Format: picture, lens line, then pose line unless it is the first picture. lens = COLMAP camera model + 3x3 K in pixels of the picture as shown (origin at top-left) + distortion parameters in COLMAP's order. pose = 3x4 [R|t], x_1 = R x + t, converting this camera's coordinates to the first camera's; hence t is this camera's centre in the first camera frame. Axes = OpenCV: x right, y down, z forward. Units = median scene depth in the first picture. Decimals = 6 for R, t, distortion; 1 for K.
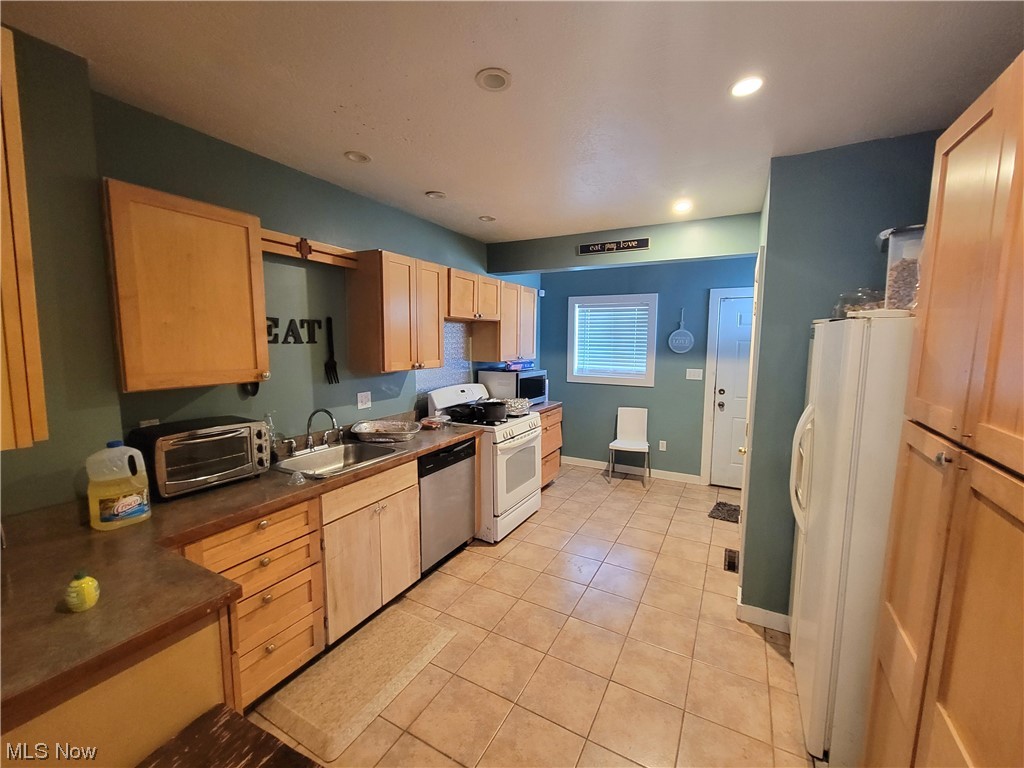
lens RADIAL K [[420.8, 0, 518.7], [0, 420.8, 385.4], [0, 0, 1]] dist [0.004447, -0.000033]
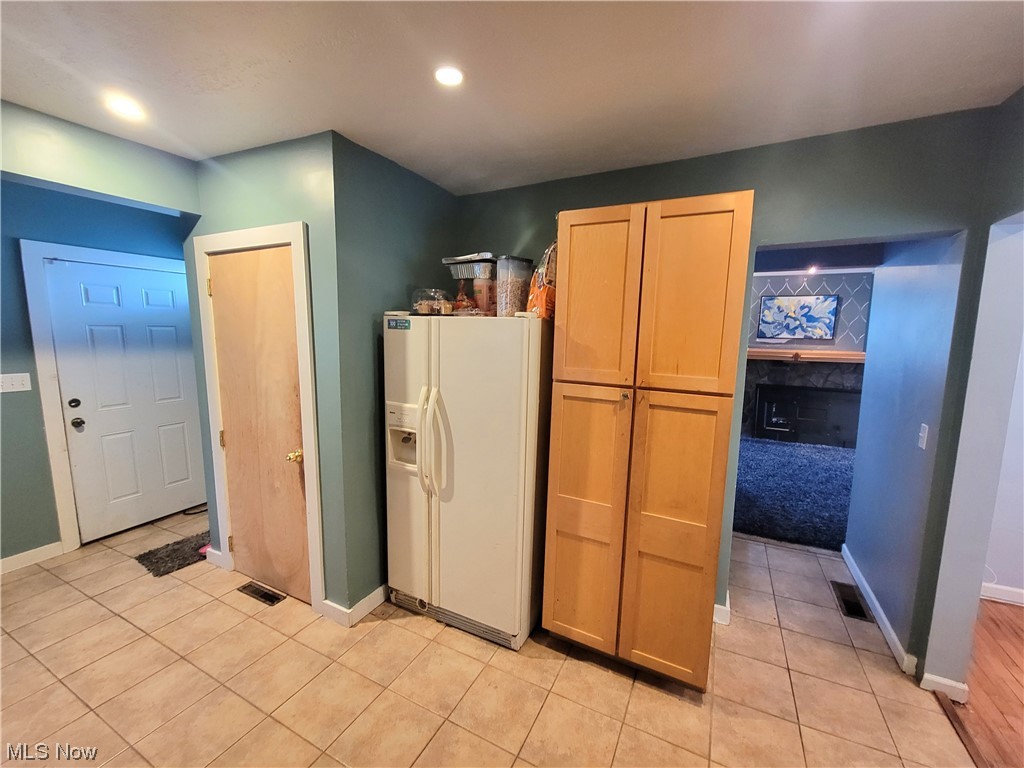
lens RADIAL K [[420.8, 0, 518.7], [0, 420.8, 385.4], [0, 0, 1]] dist [0.004447, -0.000033]
pose [[-0.027906, -0.142135, 0.989454, -0.345014], [0.088055, 0.985642, 0.144070, -0.084946], [-0.995725, 0.091147, -0.014990, 0.572794]]
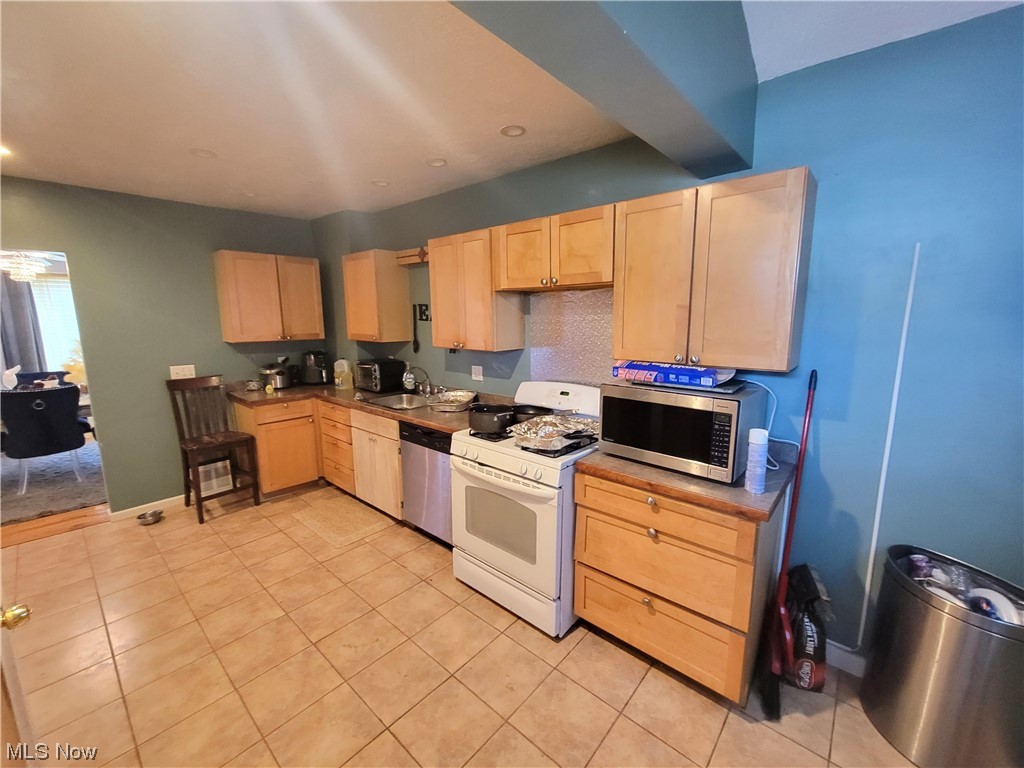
lens RADIAL K [[412.6, 0, 512.0], [0, 412.6, 384.0], [0, 0, 1]] dist [-0.001758, -0.000452]
pose [[-0.229513, 0.153732, -0.961088, 0.797621], [-0.102769, 0.978100, 0.180995, -0.171531], [0.967865, 0.140311, -0.208688, 1.579622]]
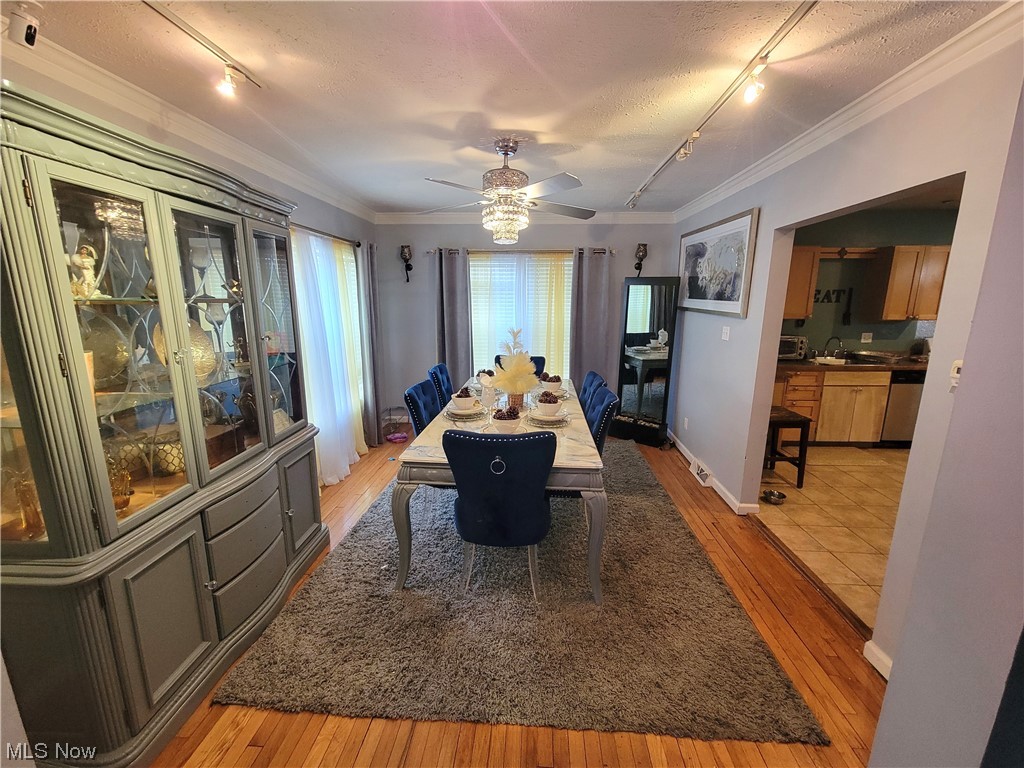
lens RADIAL K [[420.8, 0, 518.7], [0, 420.8, 385.4], [0, 0, 1]] dist [0.004447, -0.000033]
pose [[0.434083, 0.175214, -0.883669, 0.640244], [-0.096915, 0.984294, 0.147558, 0.127984], [0.895645, 0.021588, 0.444246, -1.136925]]
